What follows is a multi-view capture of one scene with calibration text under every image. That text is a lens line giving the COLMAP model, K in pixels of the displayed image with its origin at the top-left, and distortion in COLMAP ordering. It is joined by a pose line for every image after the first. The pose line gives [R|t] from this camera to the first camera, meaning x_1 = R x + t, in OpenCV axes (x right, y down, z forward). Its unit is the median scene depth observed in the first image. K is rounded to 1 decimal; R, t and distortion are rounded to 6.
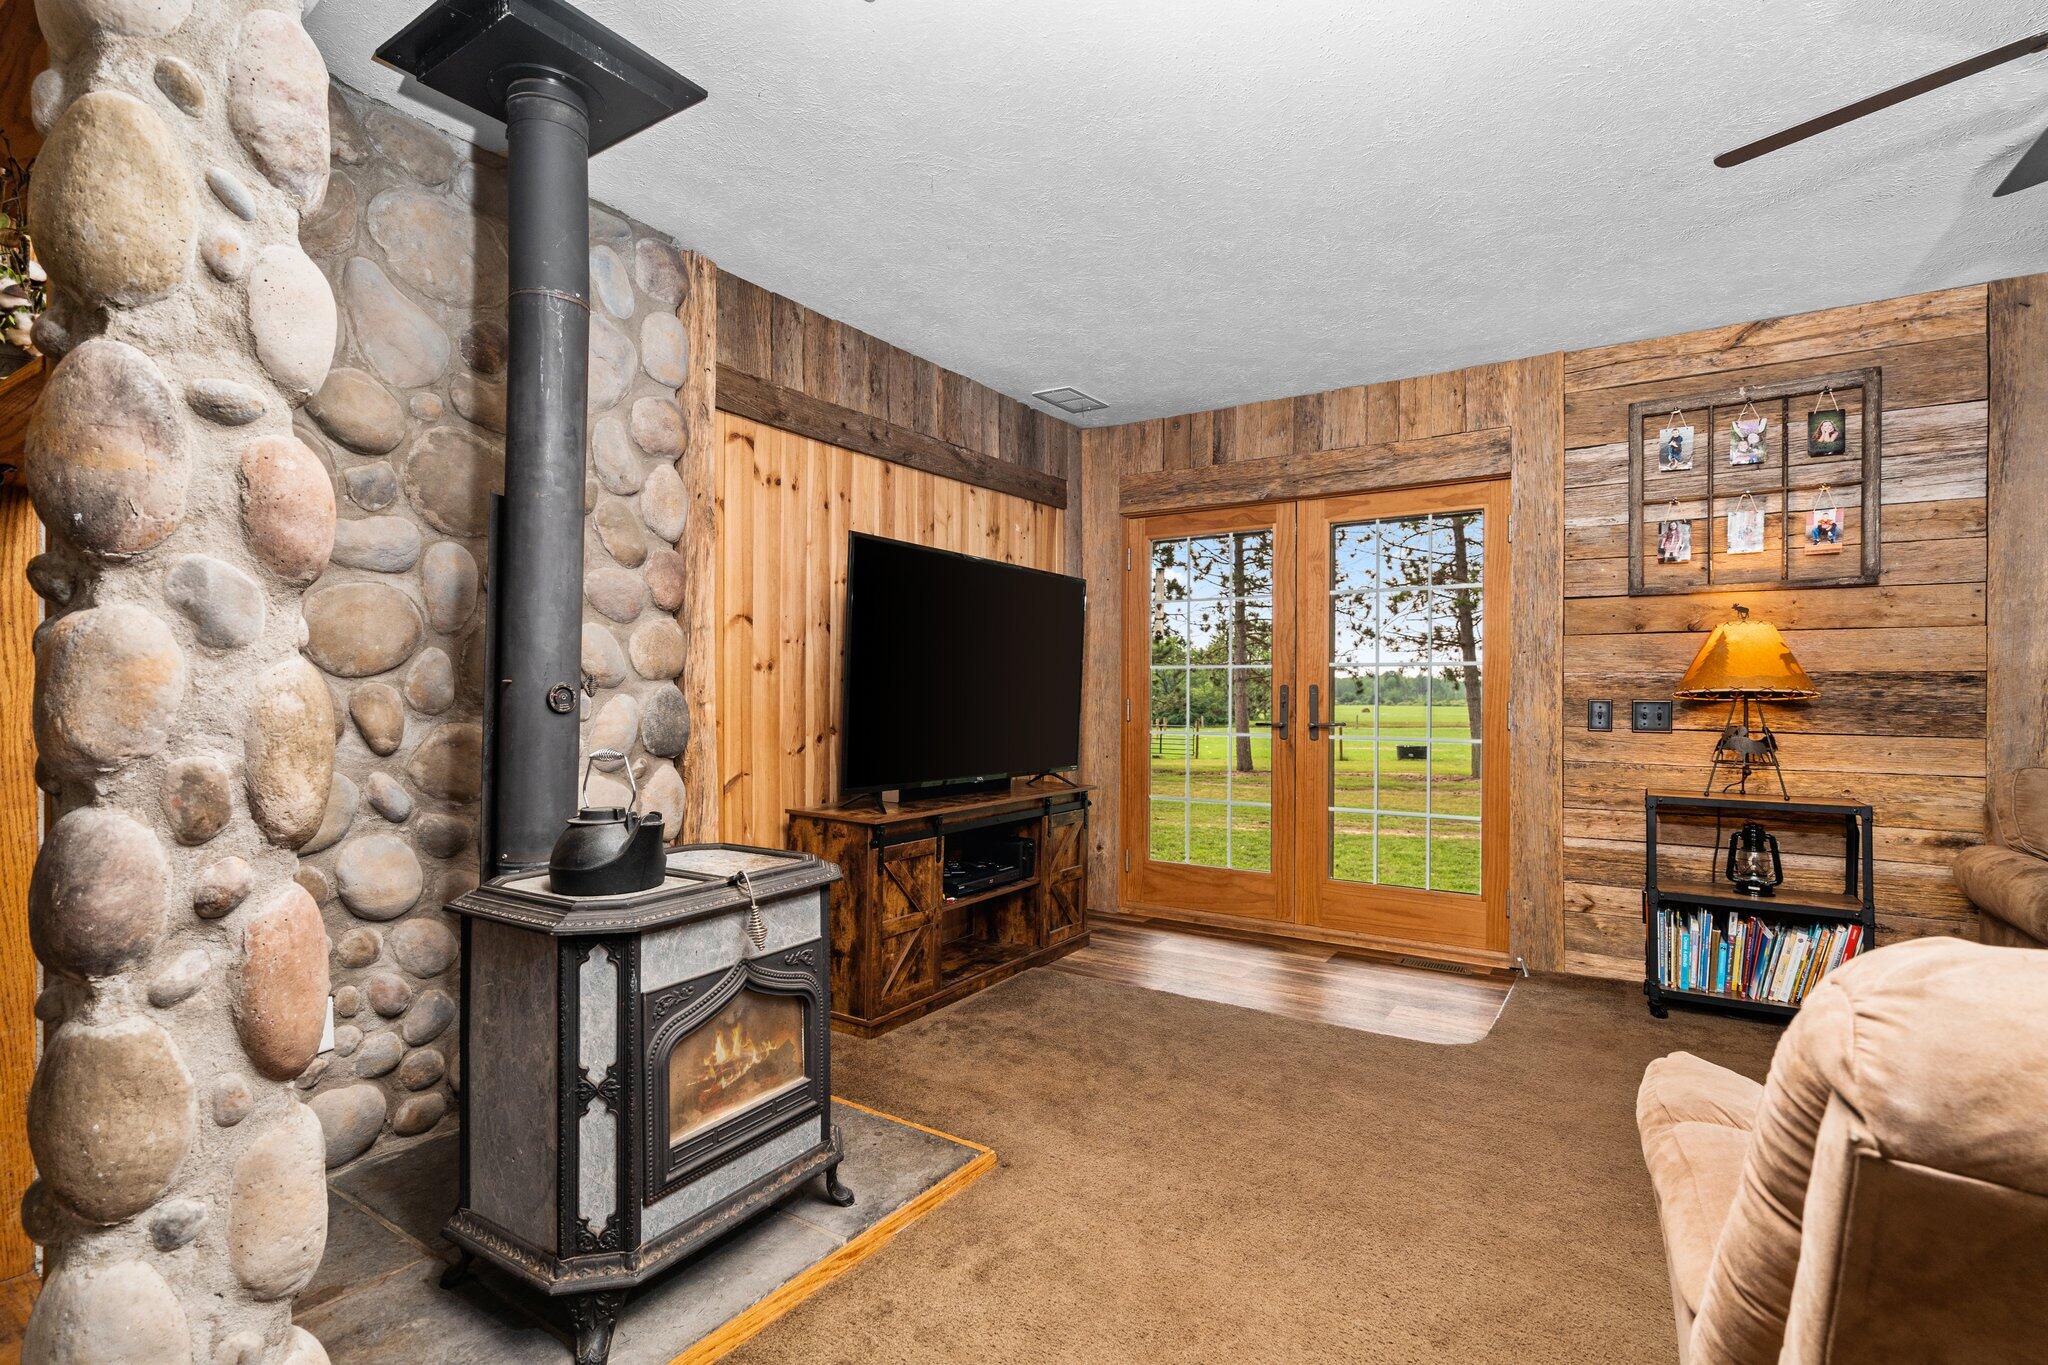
lens RADIAL K [[971.5, 0, 1026.8], [0, 971.5, 691.4], [0, 0, 1]] dist [0.007850, 0.000525]
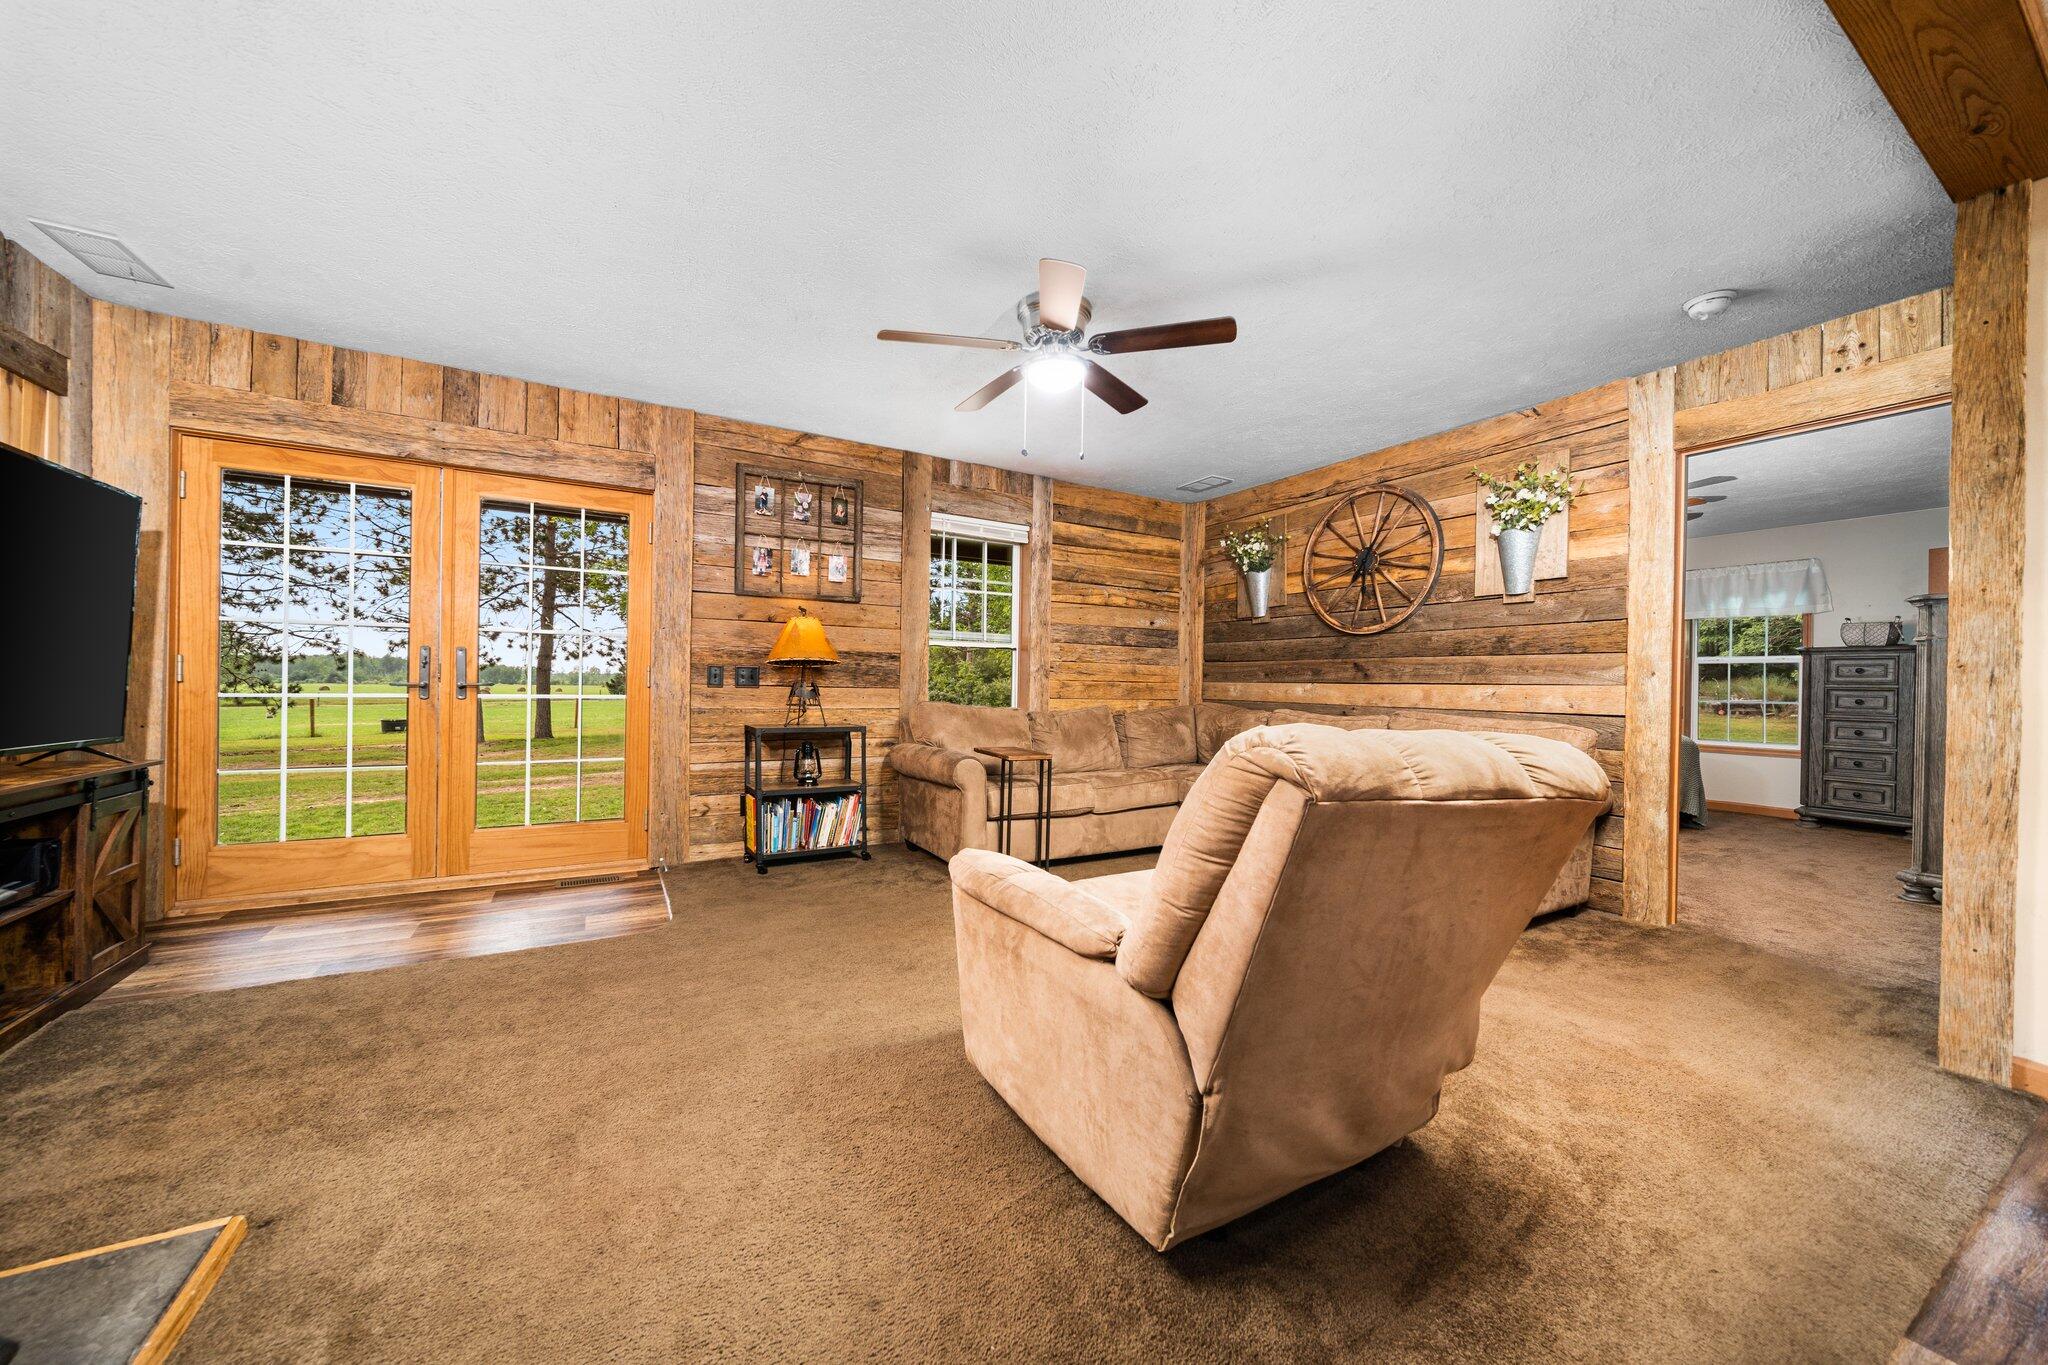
lens RADIAL K [[730.1, 0, 1020.3], [0, 730.1, 684.1], [0, 0, 1]] dist [0.003166, -0.000997]
pose [[0.454799, 0.001915, 0.890592, -0.166977], [-0.014597, 0.999879, 0.005304, 0.025593], [-0.890475, -0.015412, 0.454772, 0.122521]]
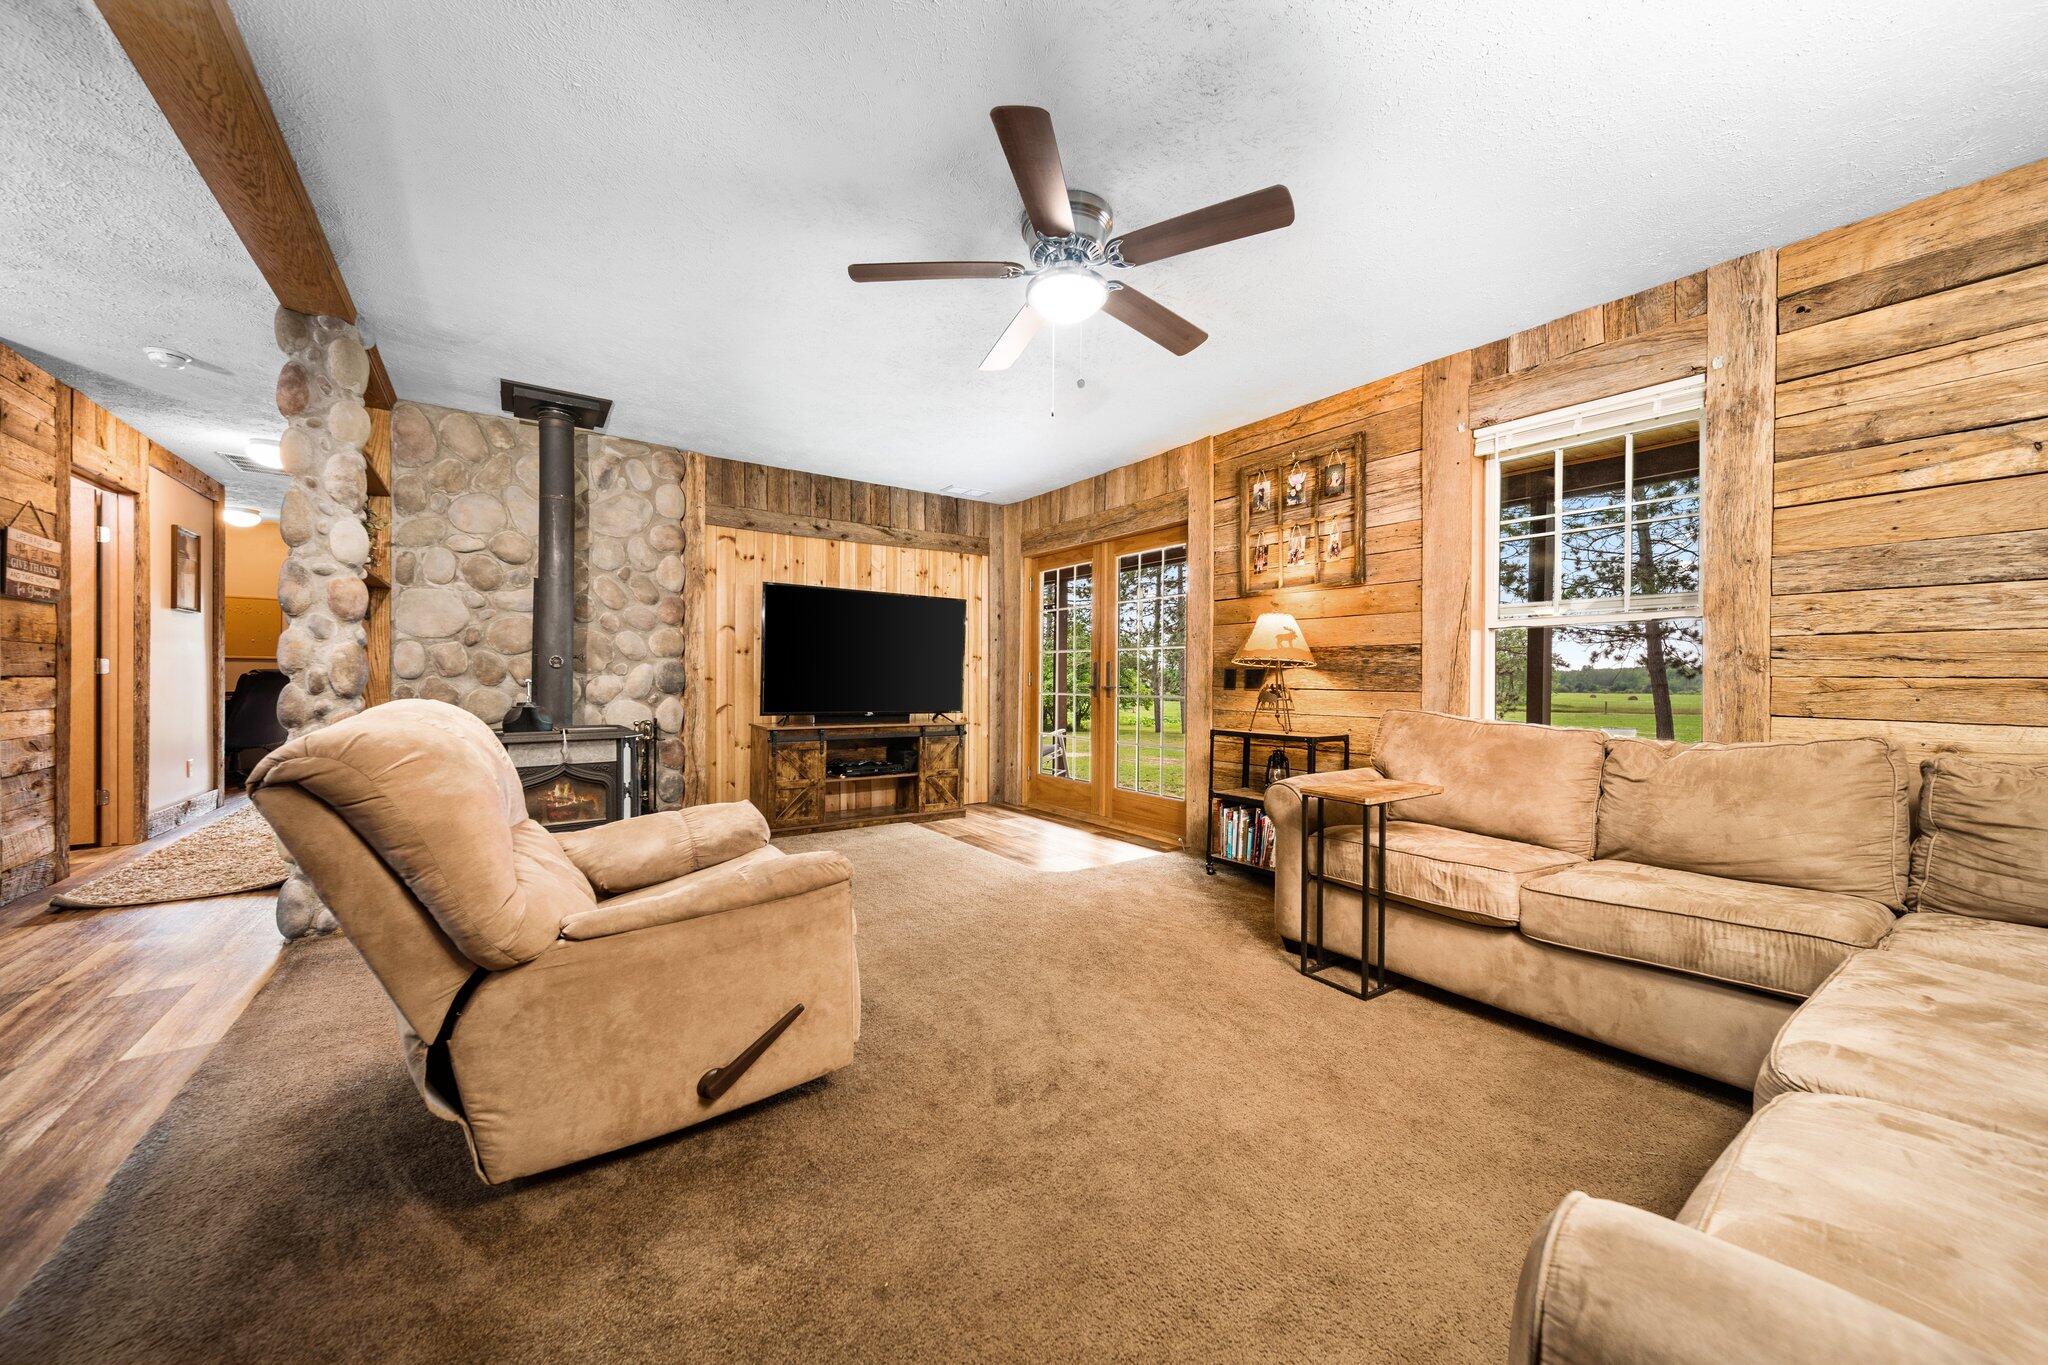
lens RADIAL K [[730.1, 0, 1034.1], [0, 730.1, 684.0], [0, 0, 1]] dist [0.003166, -0.000997]
pose [[0.930875, 0.004123, -0.365314, 0.750903], [-0.002604, 0.999986, 0.004649, 0.029569], [0.365328, -0.003376, 0.930873, -0.152906]]
